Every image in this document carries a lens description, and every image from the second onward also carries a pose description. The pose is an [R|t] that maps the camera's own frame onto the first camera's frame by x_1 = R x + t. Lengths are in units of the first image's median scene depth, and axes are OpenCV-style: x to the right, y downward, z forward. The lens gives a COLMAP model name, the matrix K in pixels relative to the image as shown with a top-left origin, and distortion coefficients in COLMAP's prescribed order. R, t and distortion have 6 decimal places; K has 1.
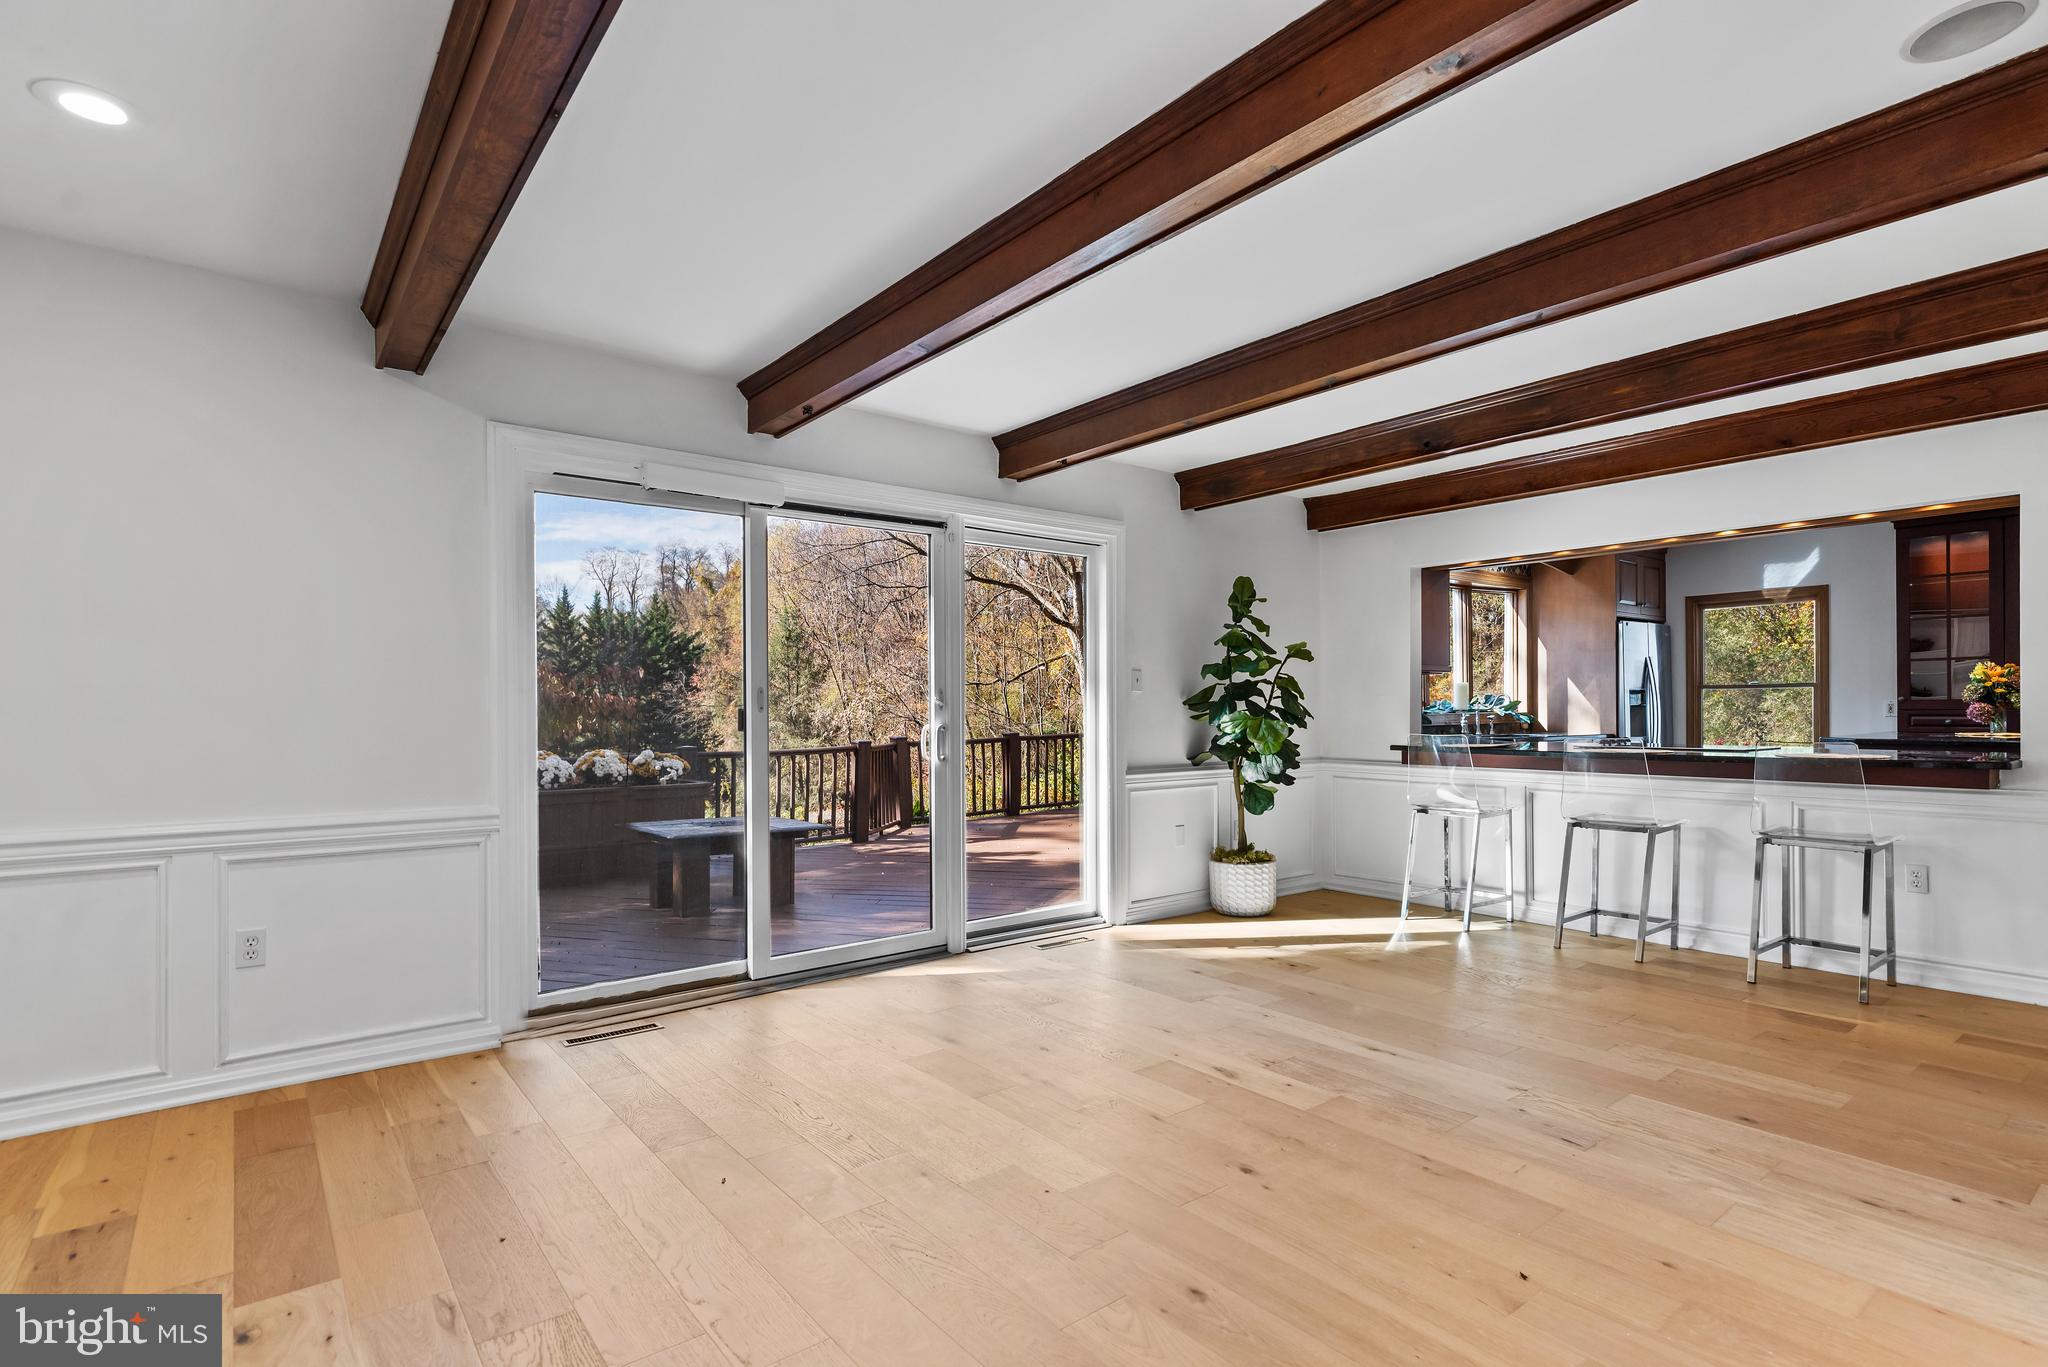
lens RADIAL K [[1009.3, 0, 1037.8], [0, 1009.3, 699.4], [0, 0, 1]] dist [0.004328, -0.000706]
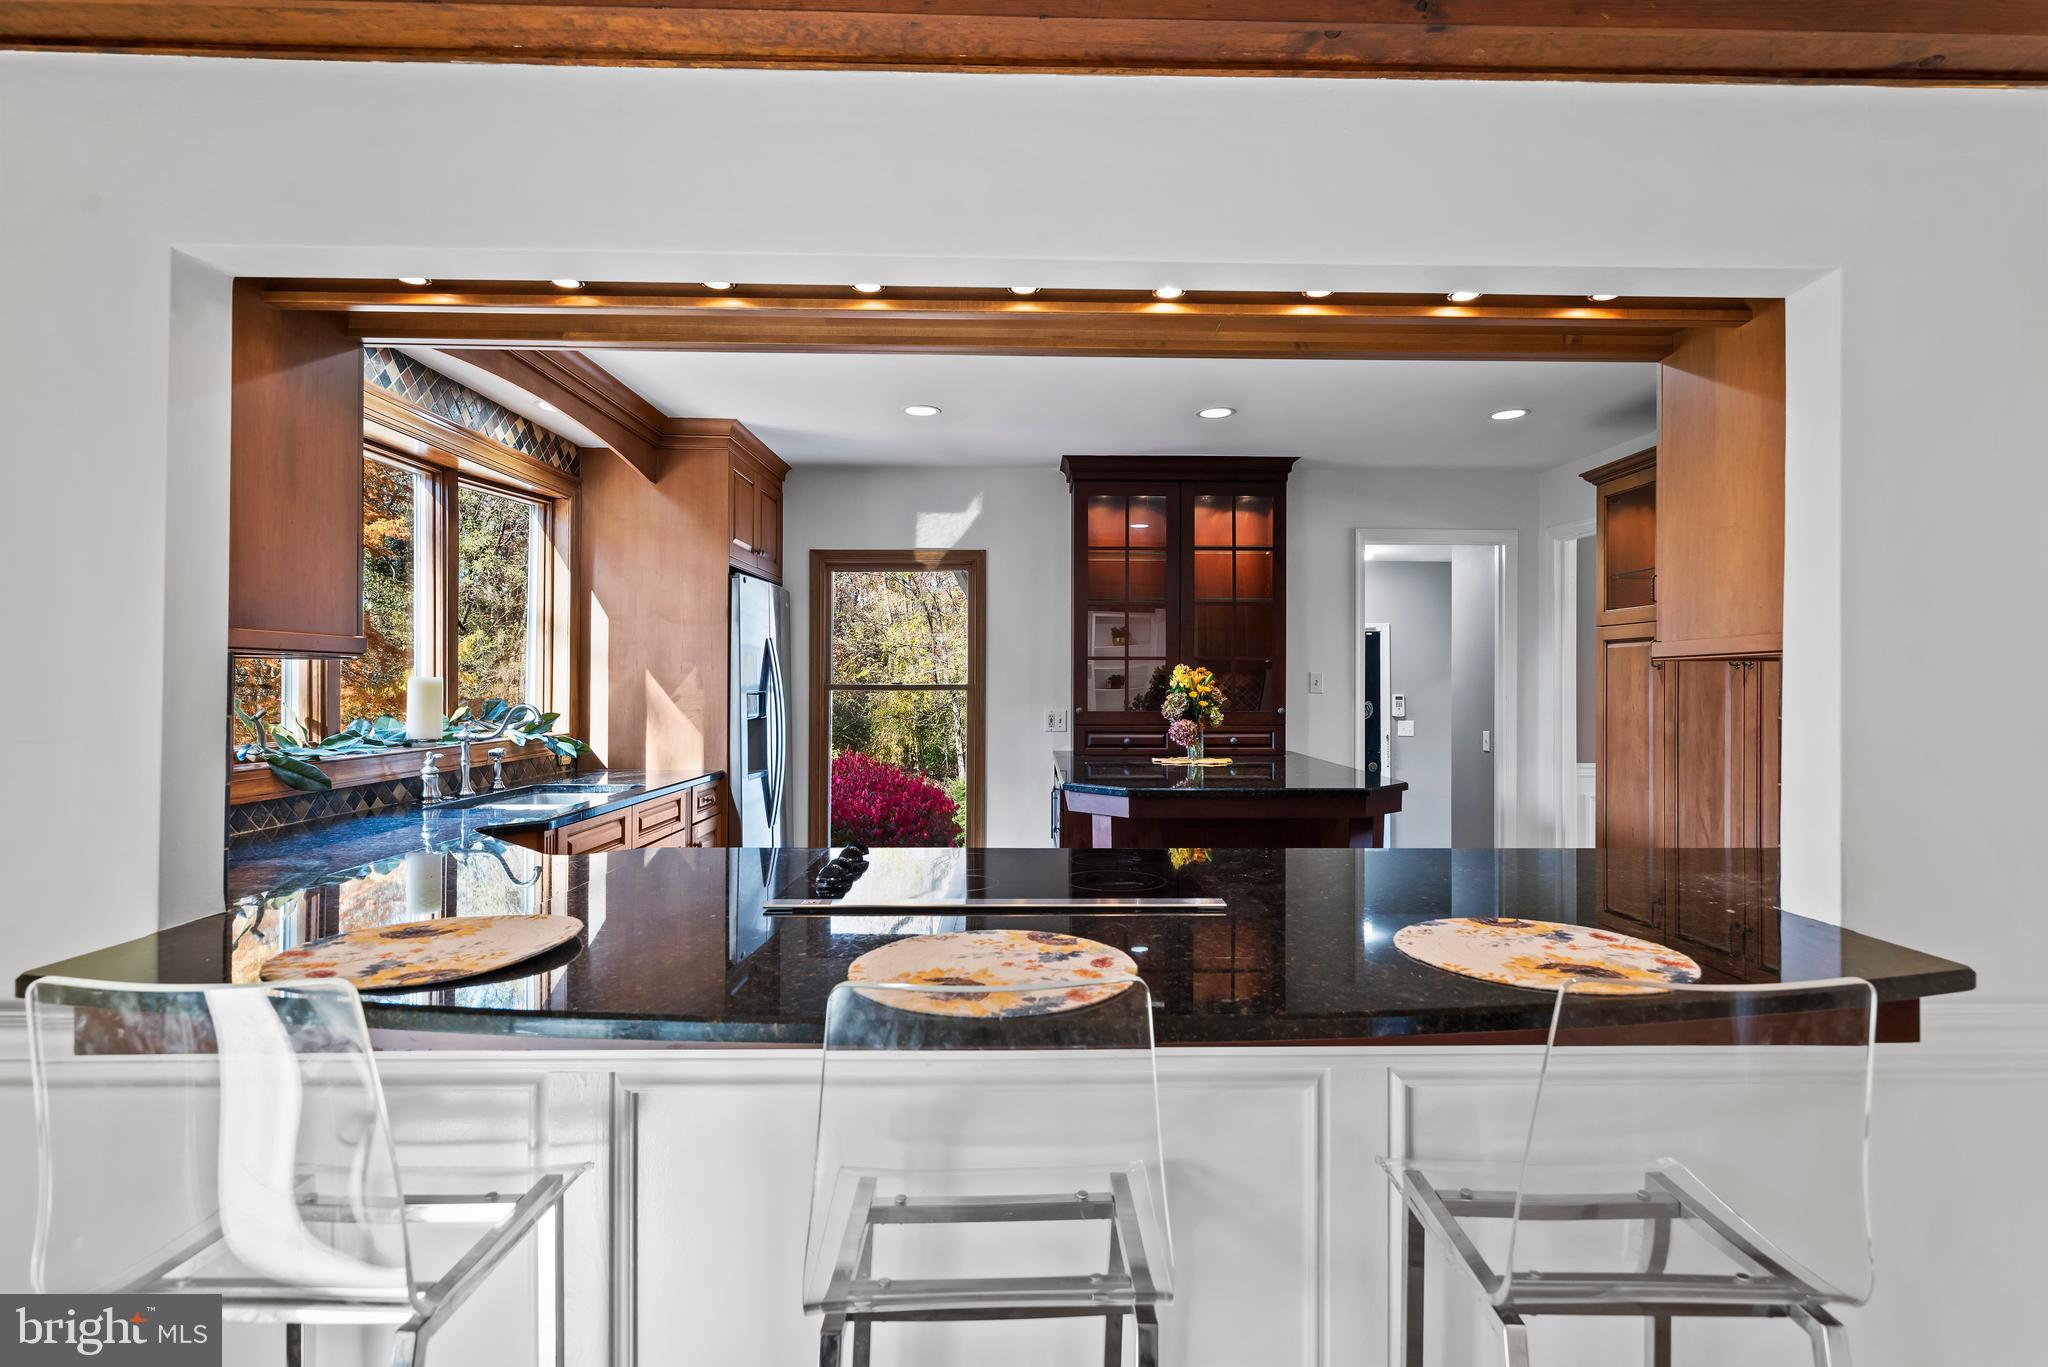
lens RADIAL K [[1009.3, 0, 1053.0], [0, 1009.3, 666.1], [0, 0, 1]] dist [0.004328, -0.000706]
pose [[0.601464, 0.023200, 0.798563, 0.257497], [-0.014075, 0.999731, -0.018443, -0.019055], [-0.798776, -0.000148, 0.601629, 0.576610]]
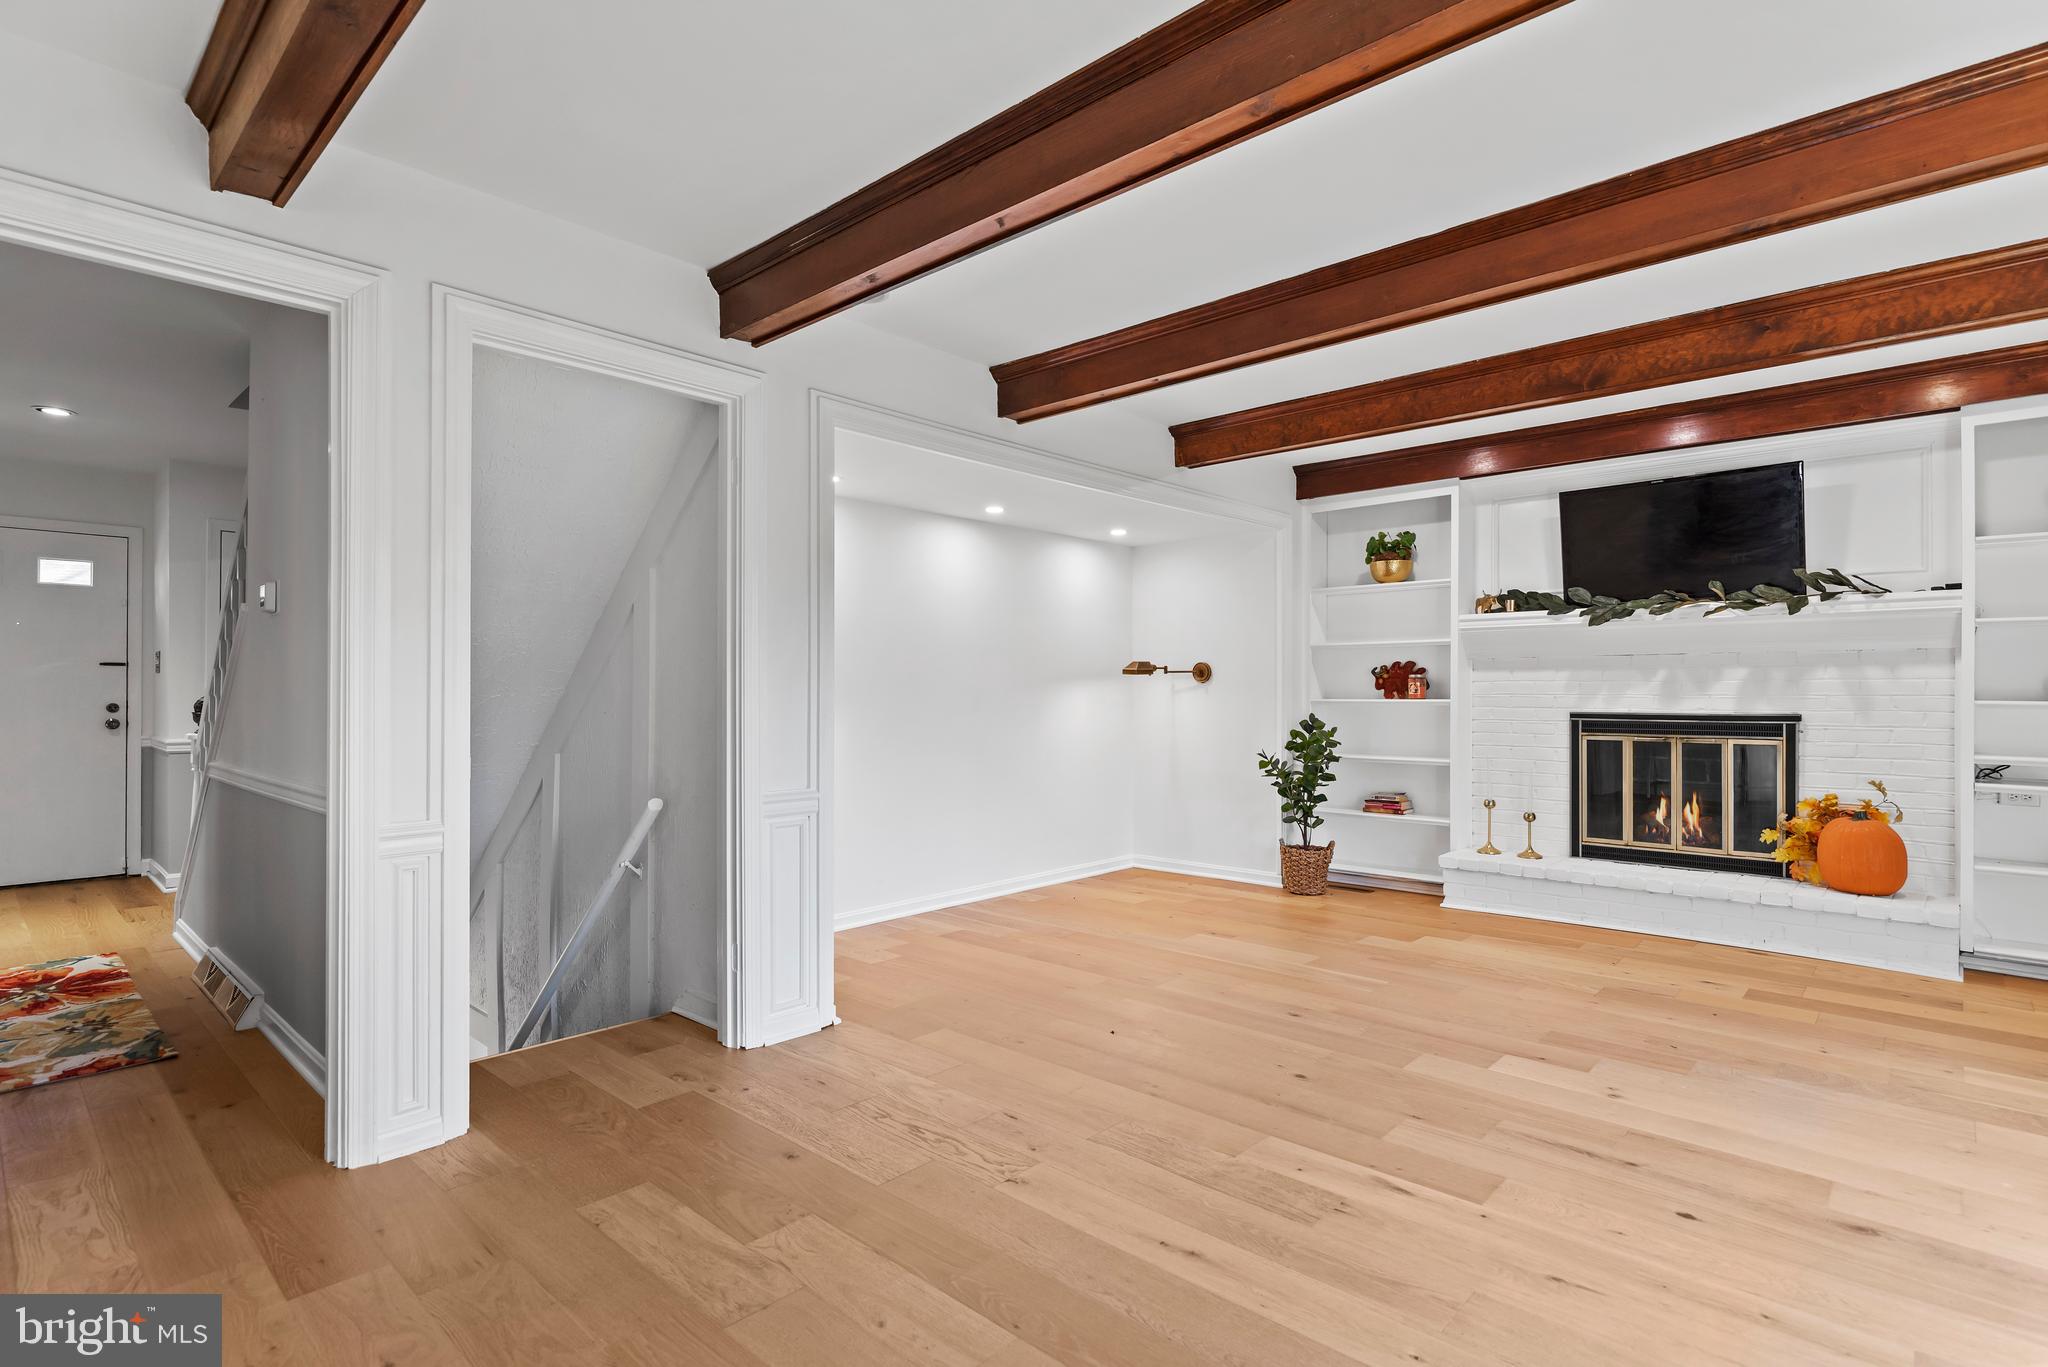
lens RADIAL K [[1009.3, 0, 1057.6], [0, 1009.3, 681.3], [0, 0, 1]] dist [0.004328, -0.000706]
pose [[-0.986752, 0.002825, -0.162211, 0.247327], [0.006241, 0.999769, -0.020554, 0.008062], [0.162115, -0.021294, -0.986542, 0.775180]]
